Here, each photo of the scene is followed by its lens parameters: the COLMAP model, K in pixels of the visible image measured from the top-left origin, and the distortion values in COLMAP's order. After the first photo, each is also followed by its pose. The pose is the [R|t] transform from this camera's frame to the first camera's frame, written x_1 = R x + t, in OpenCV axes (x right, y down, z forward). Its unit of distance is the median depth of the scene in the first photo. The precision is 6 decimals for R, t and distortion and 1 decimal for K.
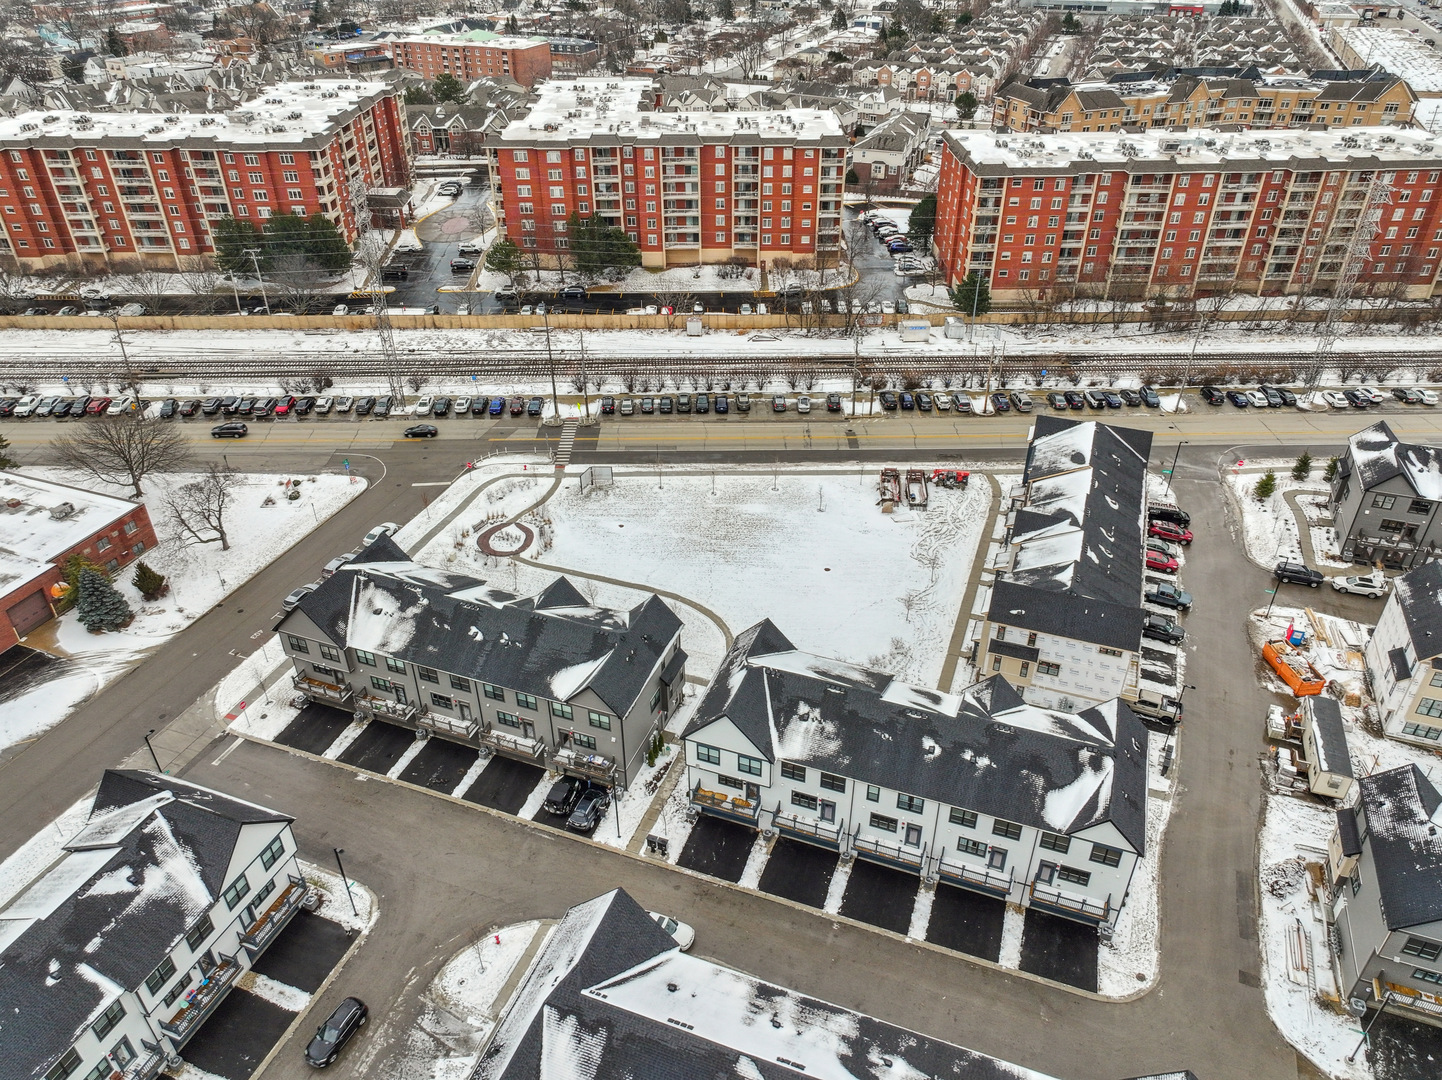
lens RADIAL K [[1005.0, 0, 721.0], [0, 1005.0, 540.0], [0, 0, 1]] dist [0.010618, 0.003694]
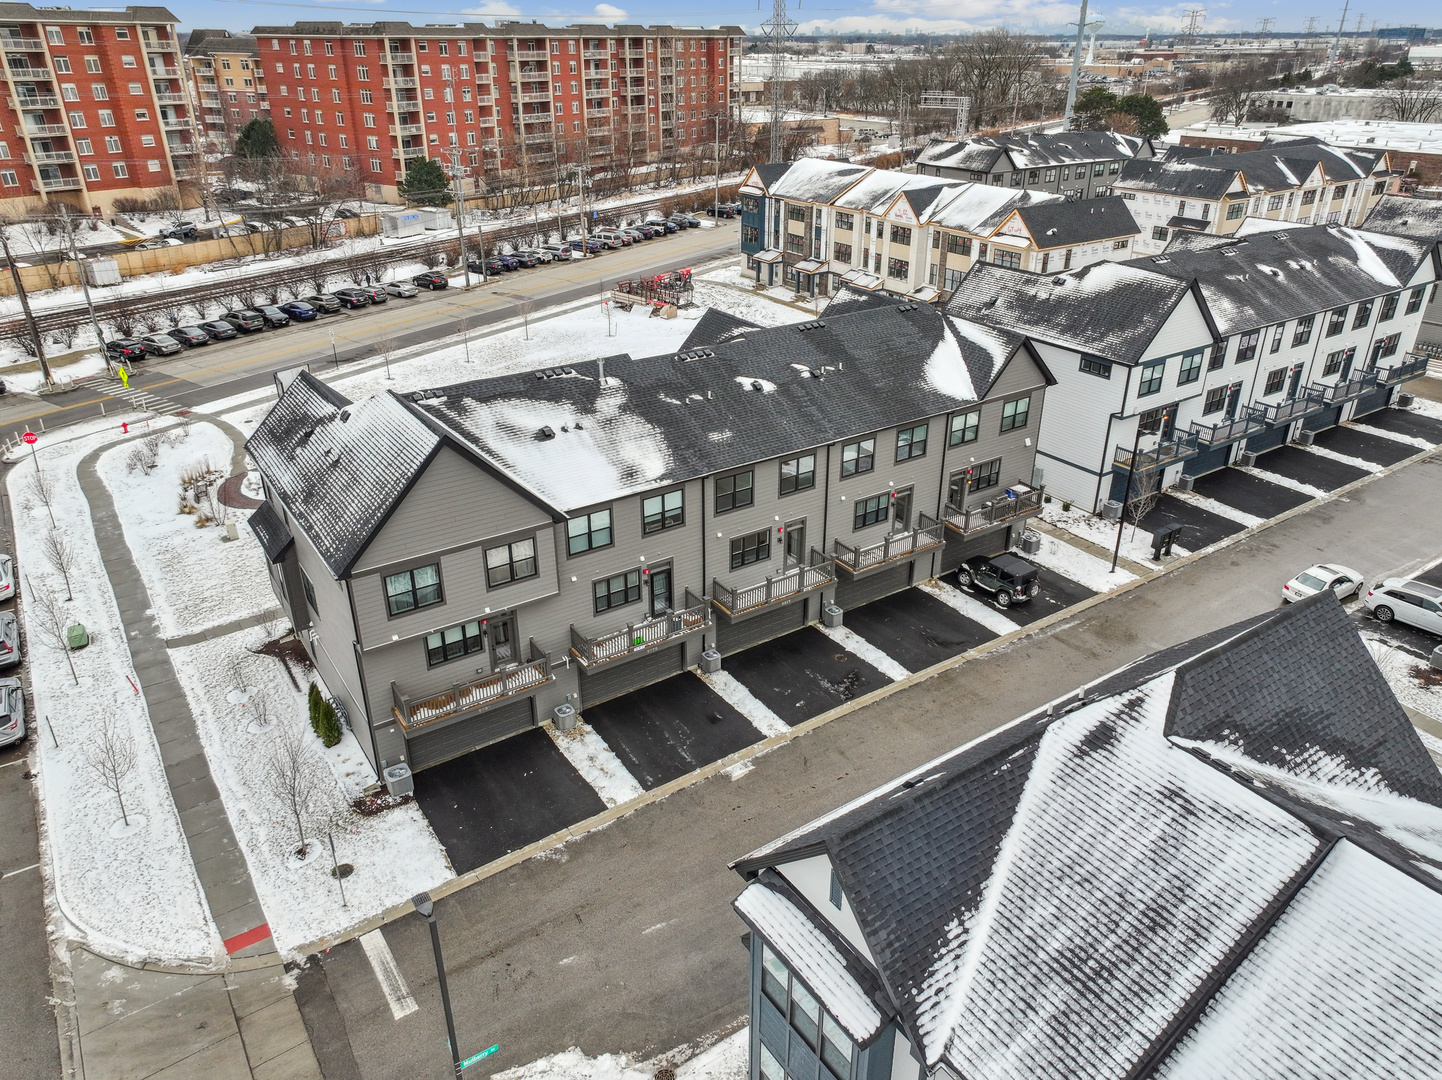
lens RADIAL K [[1005.0, 0, 721.0], [0, 1005.0, 540.0], [0, 0, 1]] dist [0.010618, 0.003694]
pose [[0.573533, -0.357562, 0.737027, -0.624705], [0.448016, 0.890144, 0.083213, 0.108828], [-0.685815, 0.282475, 0.670721, 0.680993]]
